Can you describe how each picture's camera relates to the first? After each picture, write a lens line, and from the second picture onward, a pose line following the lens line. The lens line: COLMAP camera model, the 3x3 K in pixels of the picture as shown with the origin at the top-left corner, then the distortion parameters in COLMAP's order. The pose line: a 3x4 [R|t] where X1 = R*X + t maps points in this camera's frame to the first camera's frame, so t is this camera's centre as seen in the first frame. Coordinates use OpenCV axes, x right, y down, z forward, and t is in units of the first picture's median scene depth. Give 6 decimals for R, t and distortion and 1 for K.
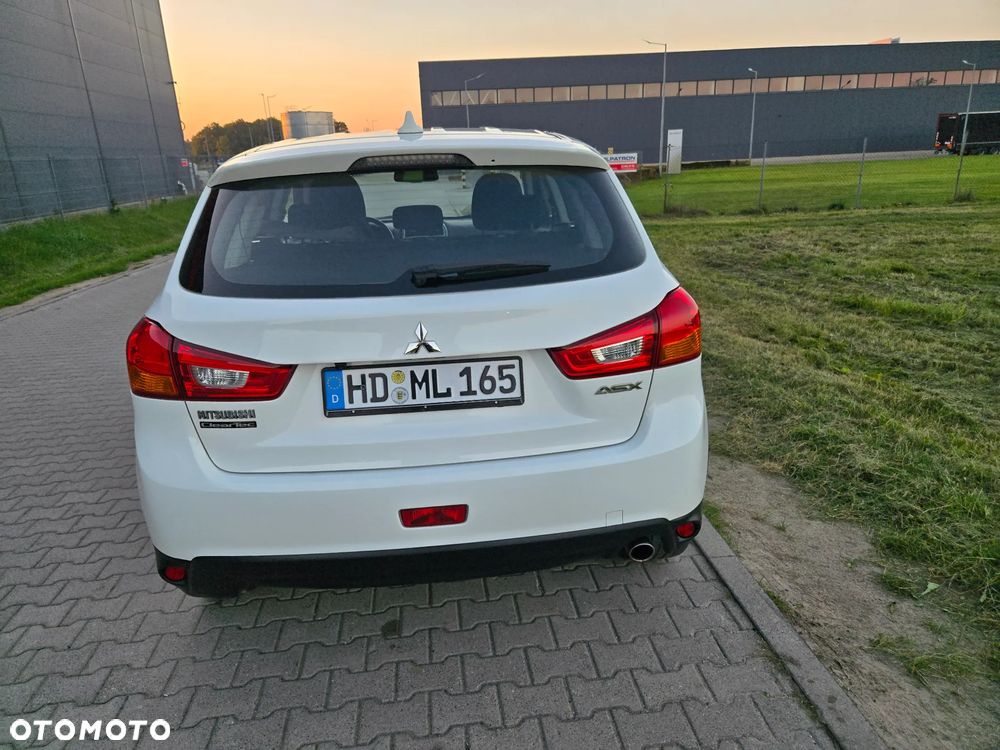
lens RADIAL K [[680.4, 0, 474.9], [0, 680.4, 389.5], [0, 0, 1]] dist [0.057218, -0.049026]
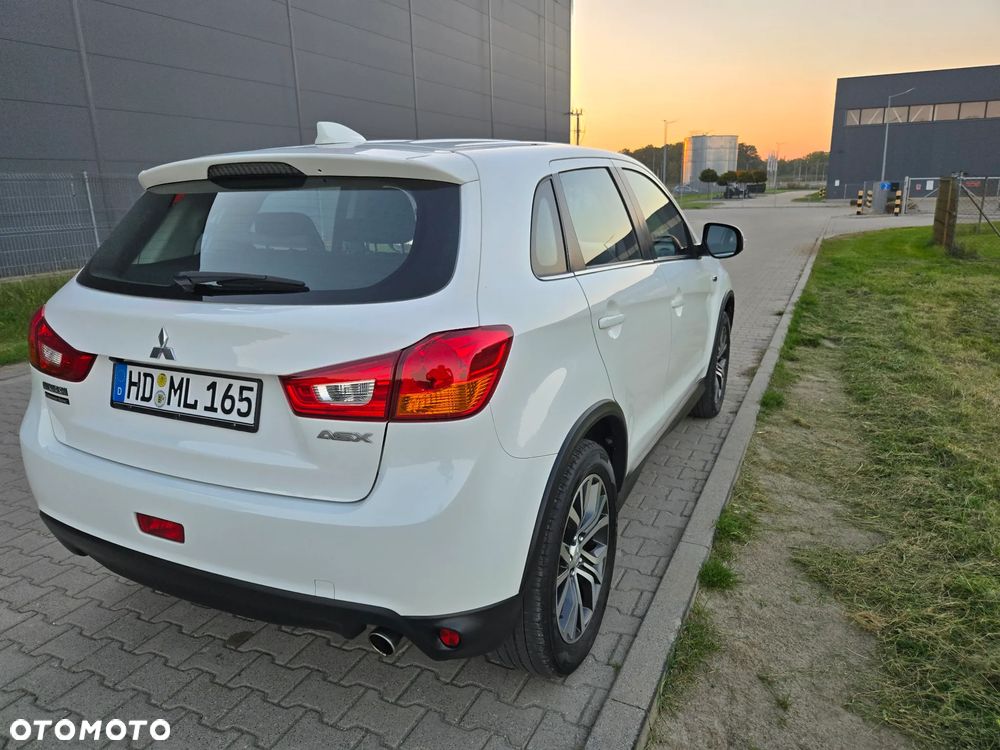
lens RADIAL K [[679.3, 0, 474.7], [0, 679.3, 374.5], [0, 0, 1]] dist [0.062614, -0.053510]
pose [[0.852296, 0.155076, -0.499543, 0.768298], [-0.180478, 0.983576, -0.002585, -0.105396], [0.490938, 0.092360, 0.866285, 0.352134]]
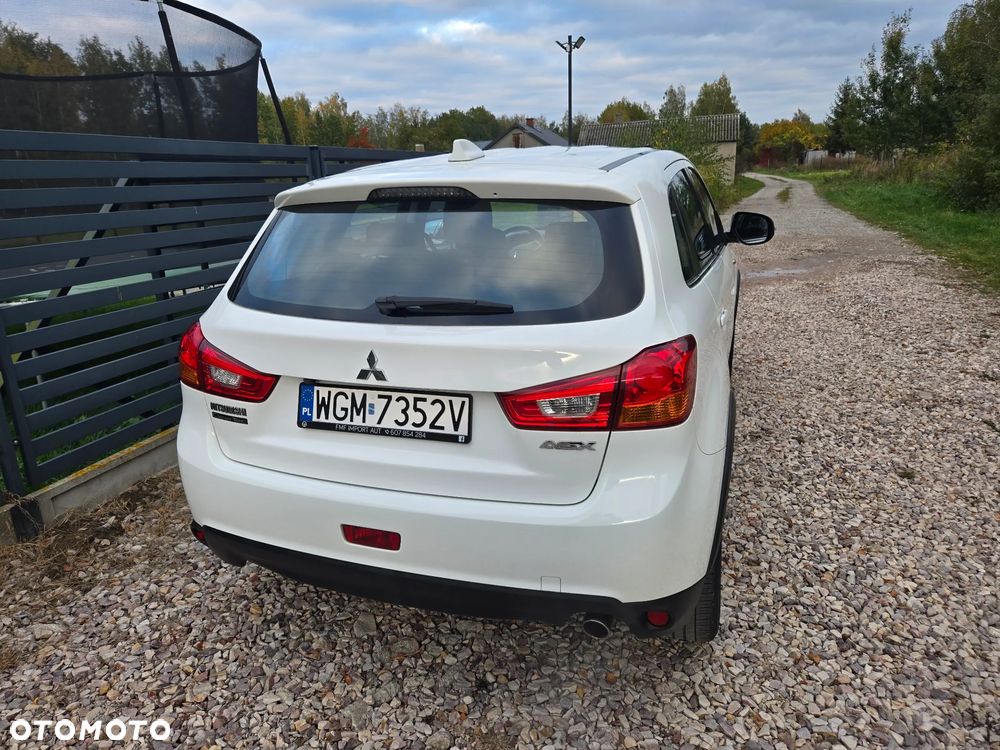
lens RADIAL K [[679.3, 0, 477.7], [0, 679.3, 362.6], [0, 0, 1]] dist [0.062614, -0.053510]
pose [[0.909847, 0.127453, -0.394886, 0.458014], [-0.135283, 0.990774, 0.008080, -0.105751], [0.392272, 0.046070, 0.918695, 0.101225]]
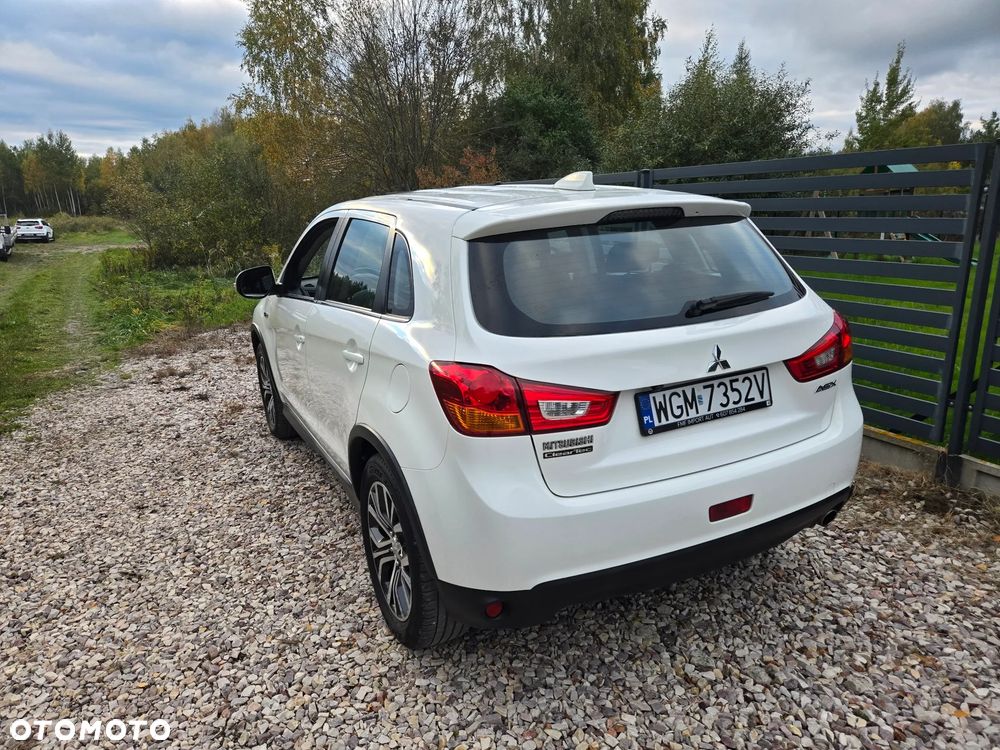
lens RADIAL K [[680.4, 0, 509.6], [0, 680.4, 382.6], [0, 0, 1]] dist [0.057218, -0.049026]
pose [[0.927449, -0.092506, 0.362326, -0.821183], [0.120141, 0.991263, -0.054445, -0.010575], [-0.354124, 0.094025, 0.930460, 0.010686]]
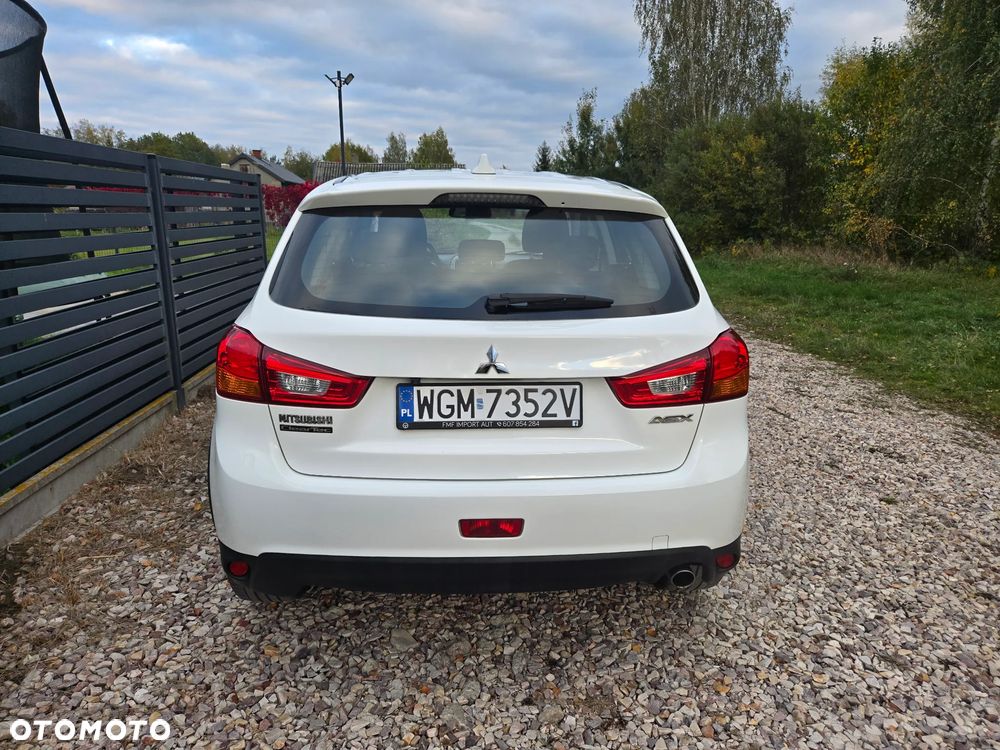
lens RADIAL K [[680.4, 0, 496.9], [0, 680.4, 378.8], [0, 0, 1]] dist [0.057218, -0.049026]
pose [[0.997893, 0.064884, -0.000055, -0.066547], [-0.064743, 0.995667, -0.066743, 0.024918], [-0.004275, 0.066606, 0.997770, -0.071633]]
